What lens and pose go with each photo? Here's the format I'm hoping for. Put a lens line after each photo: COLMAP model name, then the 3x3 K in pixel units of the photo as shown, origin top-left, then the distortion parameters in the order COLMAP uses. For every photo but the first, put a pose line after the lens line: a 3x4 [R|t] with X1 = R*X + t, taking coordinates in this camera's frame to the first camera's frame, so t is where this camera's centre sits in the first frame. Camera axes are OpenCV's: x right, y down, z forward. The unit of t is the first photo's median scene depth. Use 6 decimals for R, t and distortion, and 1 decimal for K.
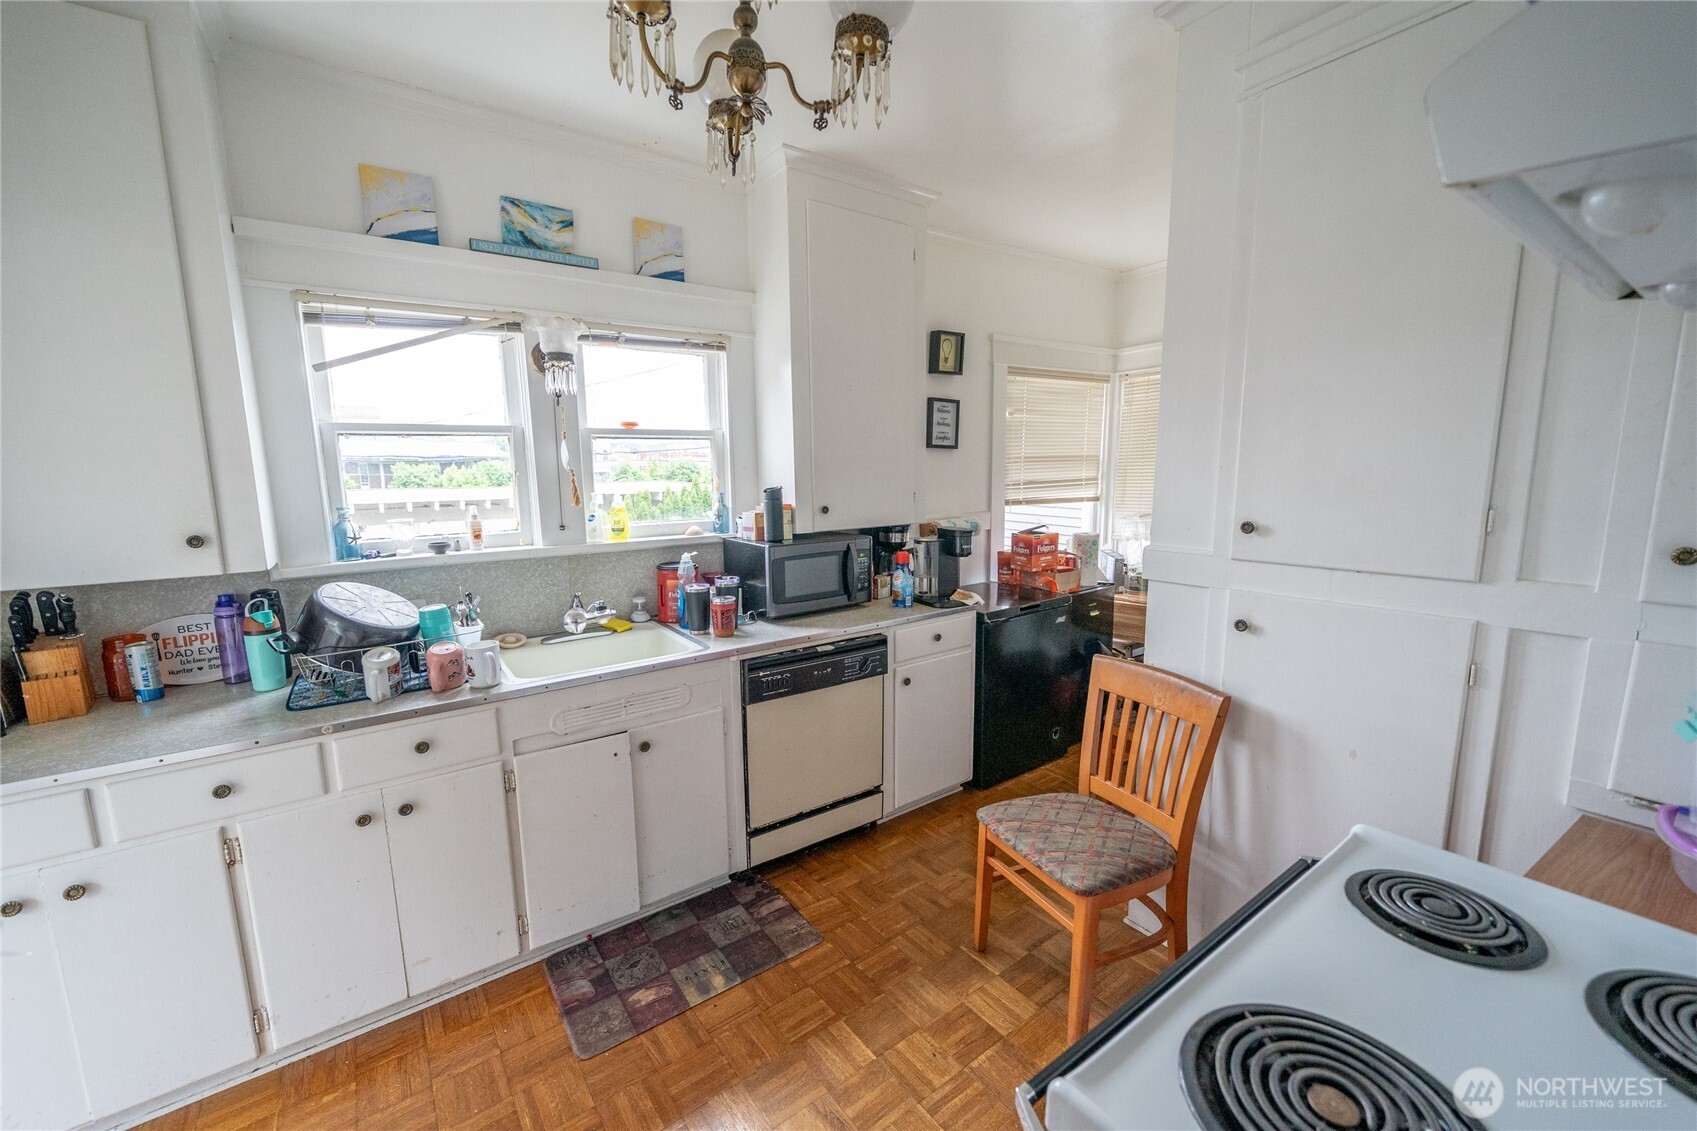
lens RADIAL K [[671.2, 0, 836.5], [0, 671.2, 566.7], [0, 0, 1]] dist [-0.003956, -0.000511]
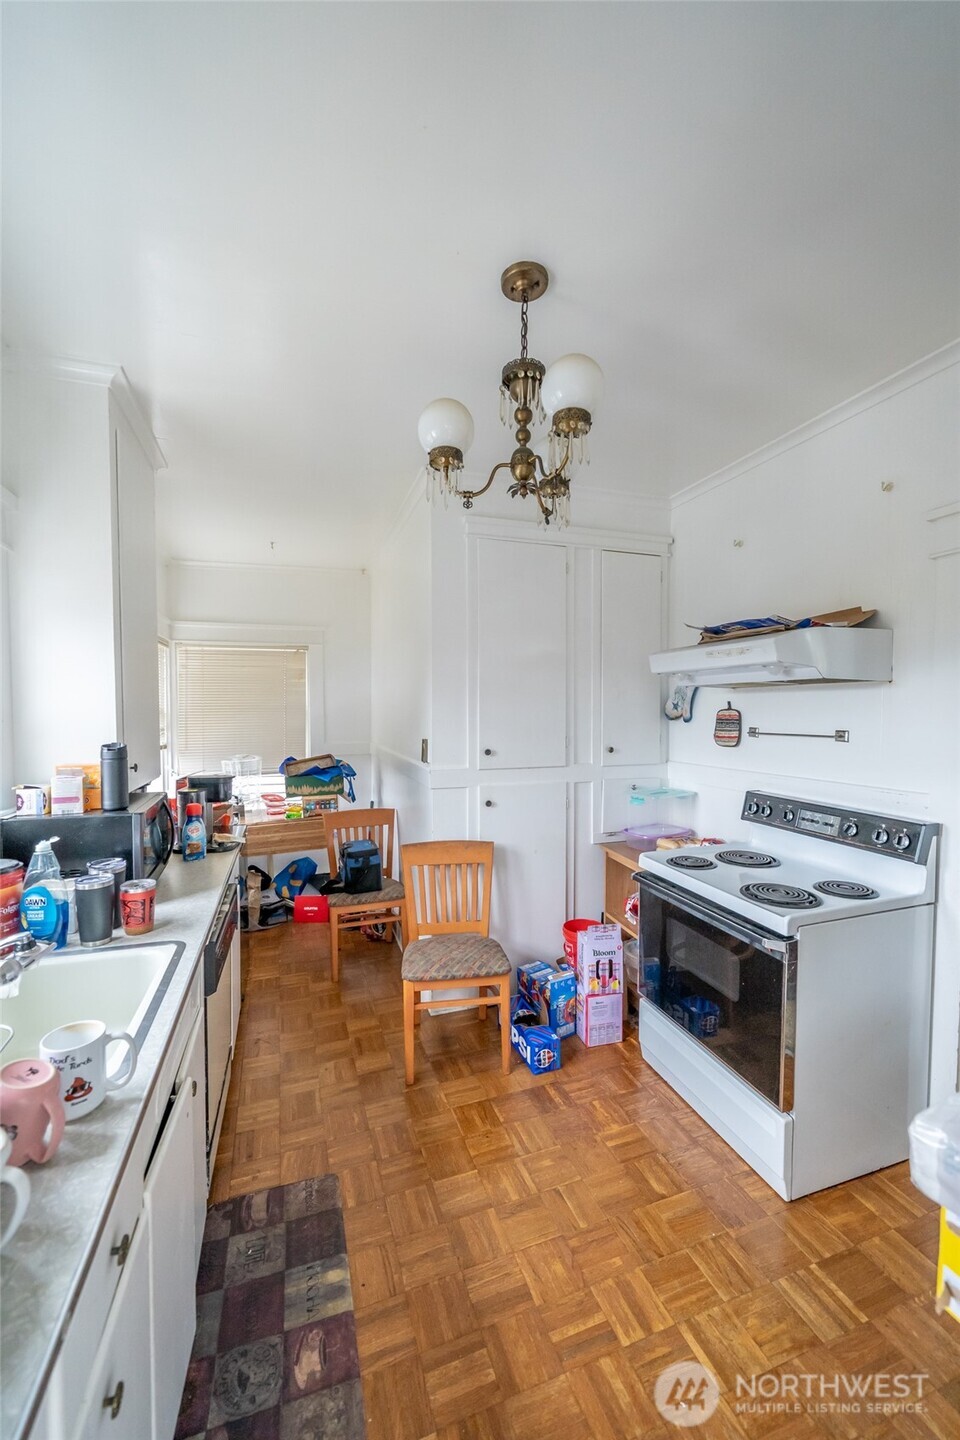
lens RADIAL K [[569.6, 0, 478.1], [0, 569.6, 726.4], [0, 0, 1]] dist [-0.003956, -0.000511]
pose [[0.280381, -0.010875, 0.959827, -0.854195], [0.135731, 0.990338, -0.028429, -0.078325], [-0.950244, 0.138249, 0.279148, 0.488928]]
